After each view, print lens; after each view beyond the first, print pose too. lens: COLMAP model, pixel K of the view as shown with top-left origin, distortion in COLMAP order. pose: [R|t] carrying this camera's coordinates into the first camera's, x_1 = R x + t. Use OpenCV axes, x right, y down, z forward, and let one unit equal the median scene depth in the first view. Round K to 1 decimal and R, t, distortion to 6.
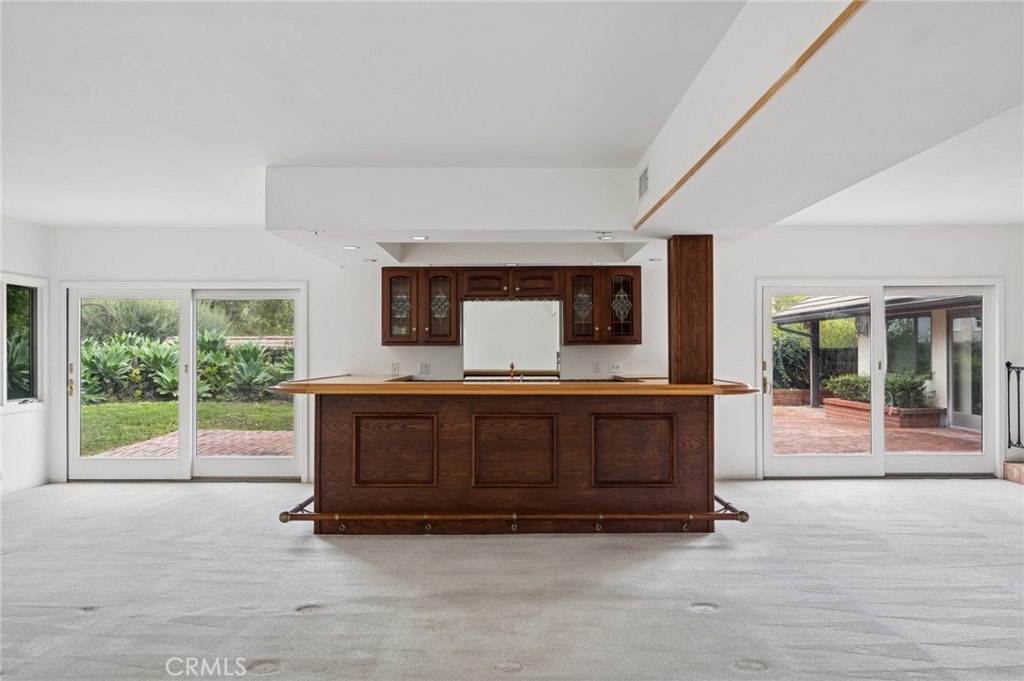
lens RADIAL K [[829.6, 0, 509.5], [0, 829.6, 338.9], [0, 0, 1]] dist [0.003798, 0.003769]
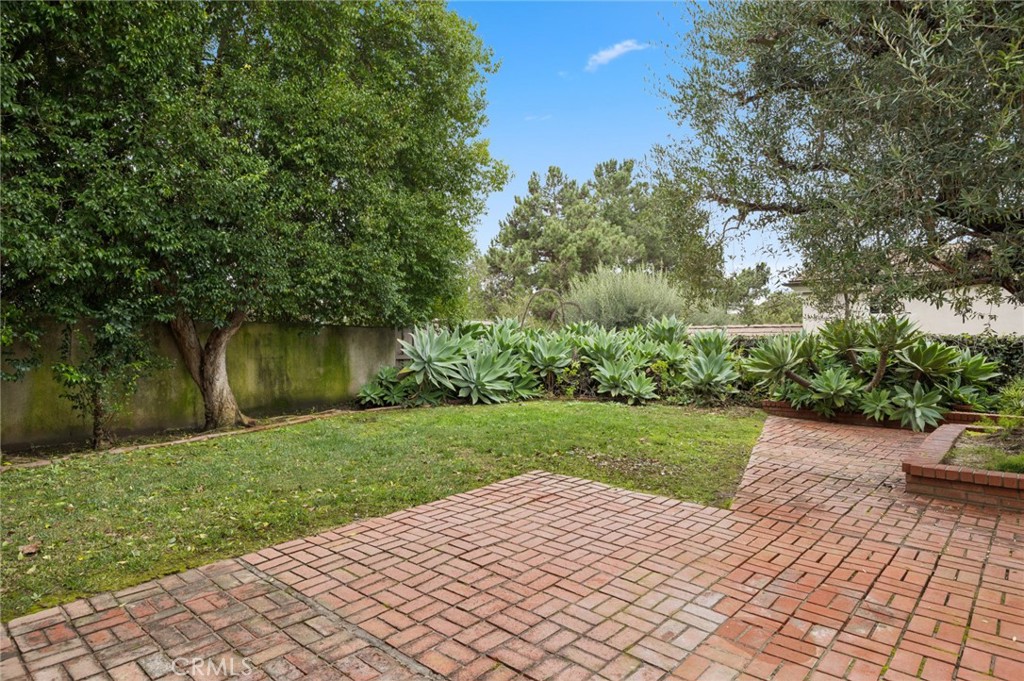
lens RADIAL K [[584.6, 0, 517.2], [0, 584.6, 342.6], [0, 0, 1]] dist [0.000572, 0.000579]
pose [[0.740183, 0.001683, -0.672403, -0.209686], [0.008277, 0.999898, 0.011614, 0.021536], [0.672355, -0.014162, 0.740094, 1.247804]]
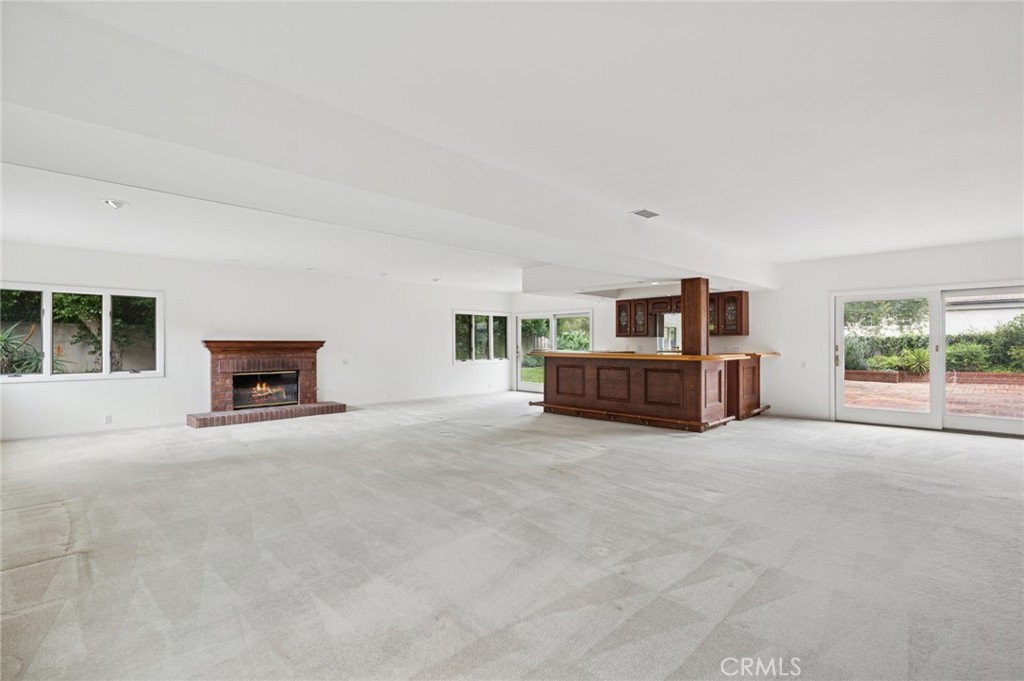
lens RADIAL K [[475.8, 0, 513.4], [0, 475.8, 341.4], [0, 0, 1]] dist [0.005027, 0.000219]
pose [[0.705088, -0.002415, -0.709115, 0.533900], [0.011314, 0.999905, 0.007844, 0.006392], [0.709029, -0.013553, 0.705049, -0.057436]]
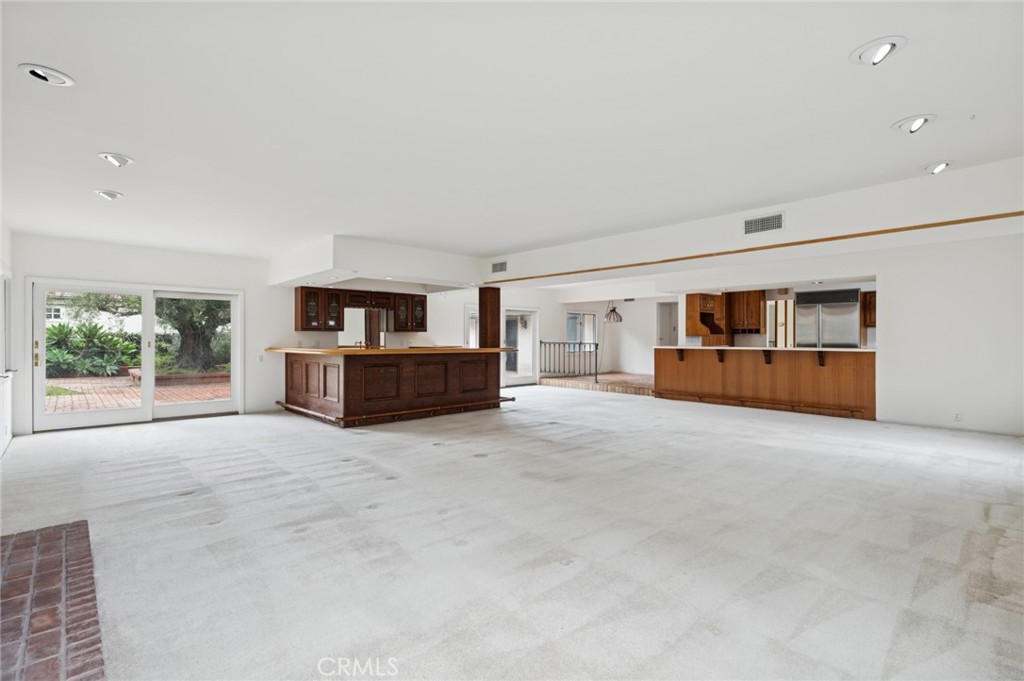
lens RADIAL K [[475.8, 0, 516.3], [0, 475.8, 341.5], [0, 0, 1]] dist [0.005027, 0.000219]
pose [[0.727300, -0.001256, 0.686319, -0.515374], [-0.012739, 0.999801, 0.015330, 0.009516], [-0.686202, -0.019892, 0.727139, -0.048763]]
